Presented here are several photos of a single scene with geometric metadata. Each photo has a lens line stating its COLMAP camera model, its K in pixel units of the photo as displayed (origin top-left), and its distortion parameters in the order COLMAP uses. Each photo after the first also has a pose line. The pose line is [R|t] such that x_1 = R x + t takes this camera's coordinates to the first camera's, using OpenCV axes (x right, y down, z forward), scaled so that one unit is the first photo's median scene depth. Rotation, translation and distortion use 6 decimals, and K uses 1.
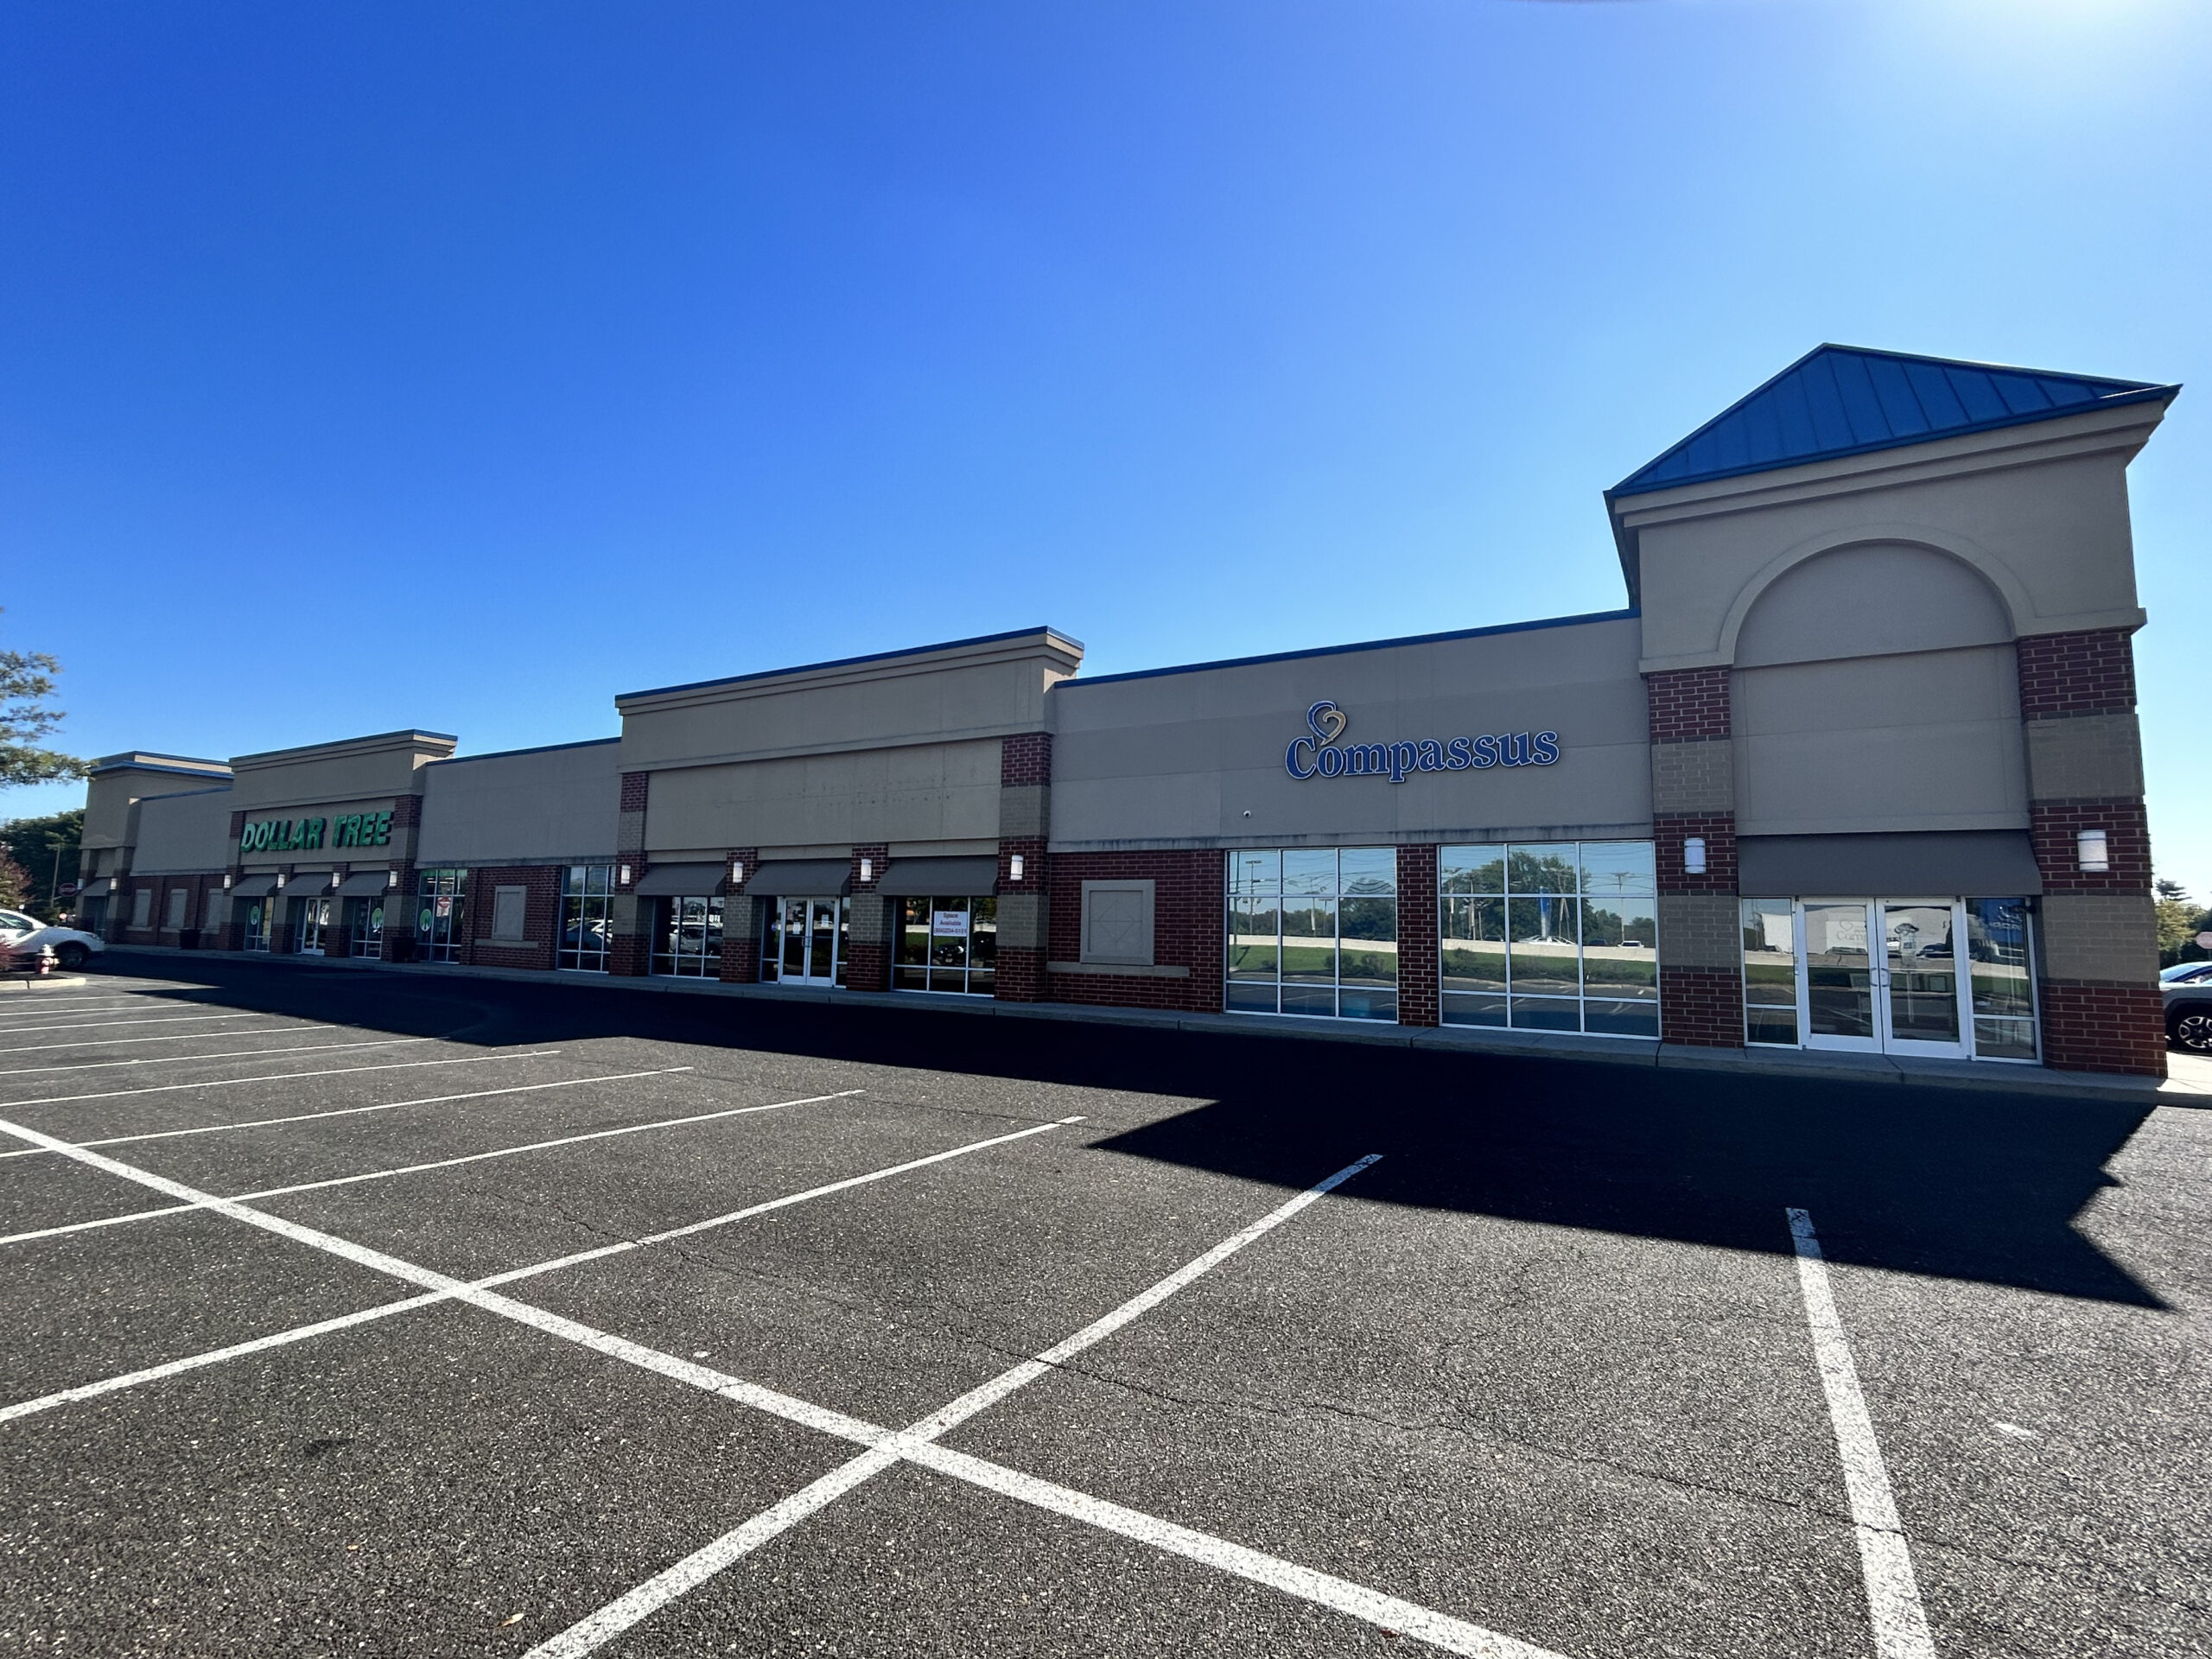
lens RADIAL K [[1033.5, 0, 1106.0], [0, 1033.5, 829.5], [0, 0, 1]] dist [-0.000951, -0.000083]
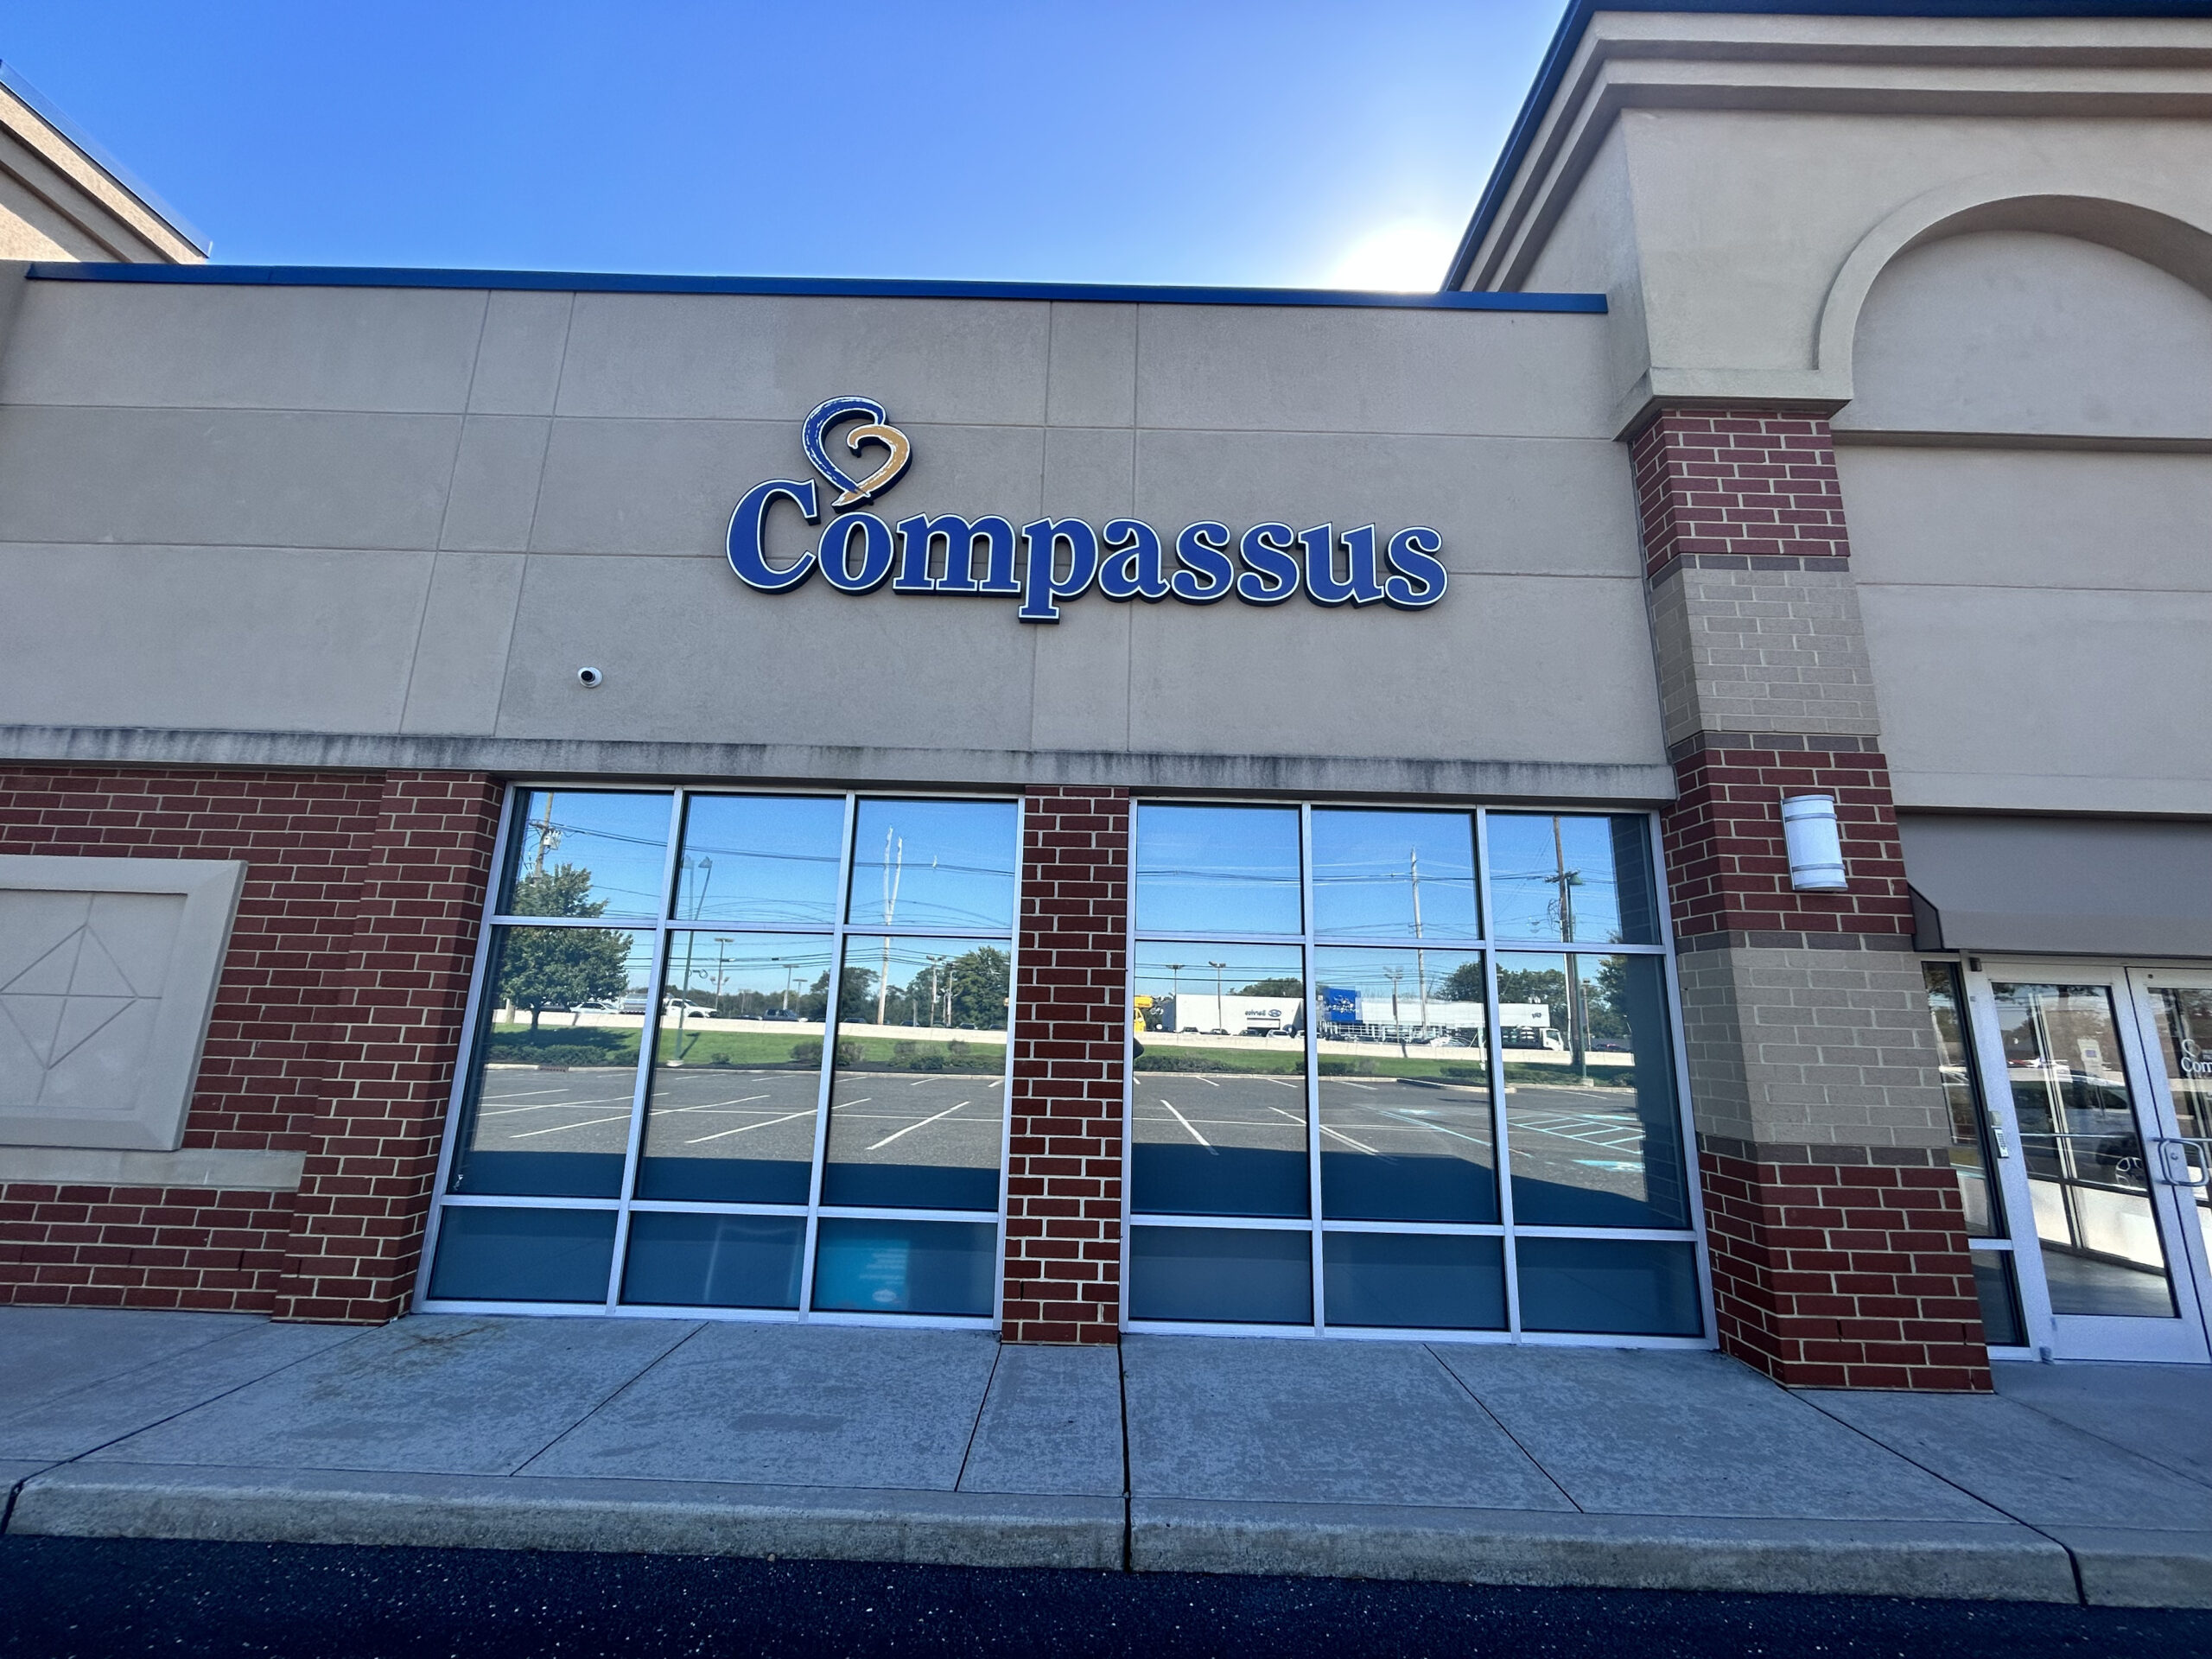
lens RADIAL K [[905.7, 0, 1109.8], [0, 905.7, 810.6], [0, 0, 1]] dist [-0.003862, -0.000229]
pose [[0.860768, 0.118411, 0.495033, 0.152877], [-0.057600, 0.988977, -0.136406, 0.062887], [-0.505729, 0.088900, 0.858100, 0.717065]]
